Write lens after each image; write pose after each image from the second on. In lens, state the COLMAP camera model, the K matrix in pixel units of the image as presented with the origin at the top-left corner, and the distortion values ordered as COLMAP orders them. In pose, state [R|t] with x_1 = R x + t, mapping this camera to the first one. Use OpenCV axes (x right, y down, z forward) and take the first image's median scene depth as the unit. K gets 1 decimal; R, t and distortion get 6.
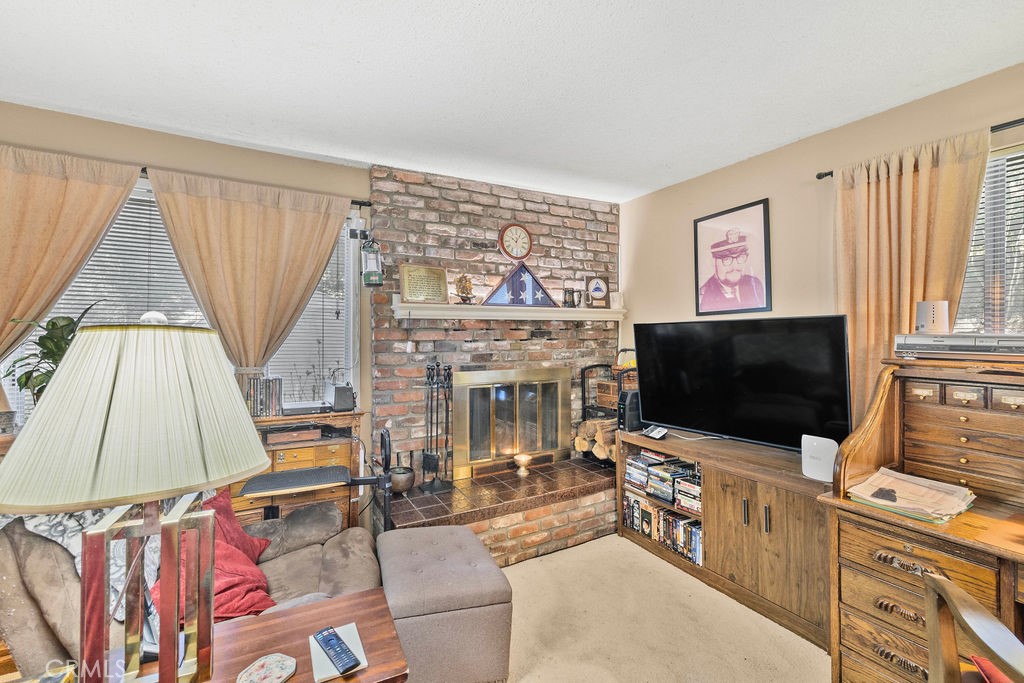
lens RADIAL K [[439.3, 0, 511.2], [0, 439.3, 332.7], [0, 0, 1]] dist [-0.001165, -0.000221]
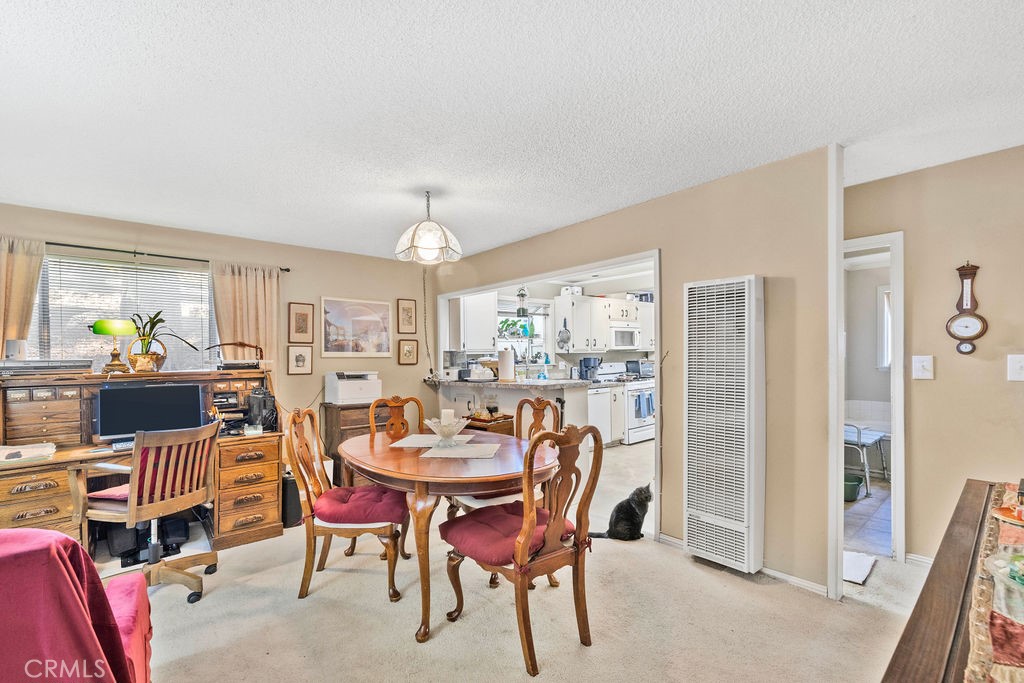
lens RADIAL K [[439.3, 0, 497.2], [0, 439.3, 362.9], [0, 0, 1]] dist [-0.001165, -0.000221]
pose [[-0.203439, -0.017809, 0.978926, -1.007212], [0.005657, 0.999796, 0.019364, -0.007676], [-0.979071, 0.009478, -0.203297, -0.411468]]
